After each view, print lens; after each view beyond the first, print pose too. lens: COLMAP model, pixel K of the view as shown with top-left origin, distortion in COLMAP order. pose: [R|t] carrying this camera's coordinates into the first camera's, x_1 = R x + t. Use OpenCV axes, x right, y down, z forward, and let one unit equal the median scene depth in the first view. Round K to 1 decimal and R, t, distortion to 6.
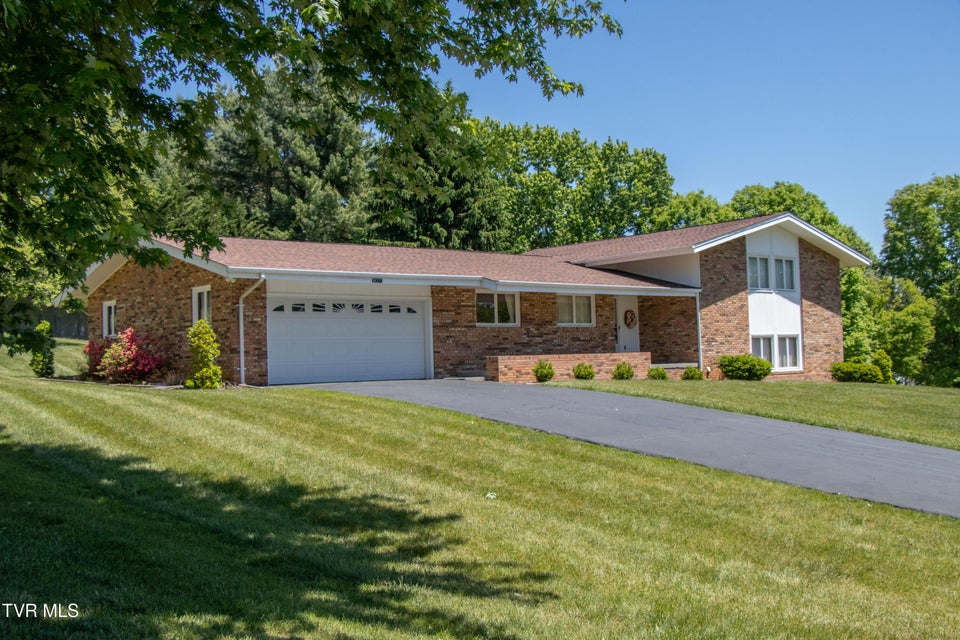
lens RADIAL K [[1054.4, 0, 480.0], [0, 1054.4, 320.0], [0, 0, 1]] dist [-0.011862, -0.004500]
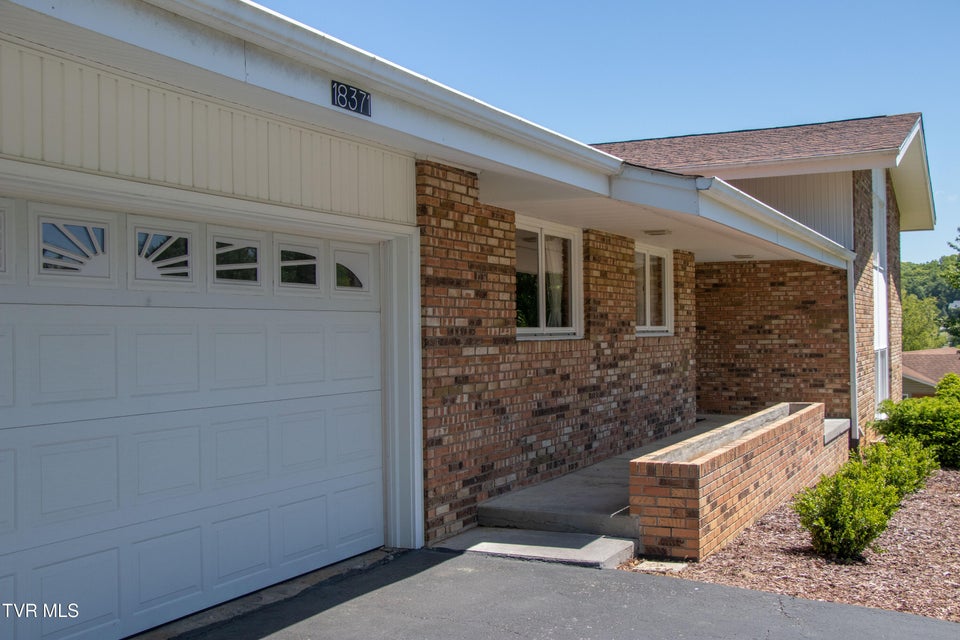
lens RADIAL K [[1054.4, 0, 480.0], [0, 1054.4, 320.0], [0, 0, 1]] dist [-0.011862, -0.004500]
pose [[0.918164, 0.020880, 0.395650, -0.113900], [-0.029376, 0.999449, 0.015427, -0.003228], [-0.395110, -0.025787, 0.918272, 0.650817]]
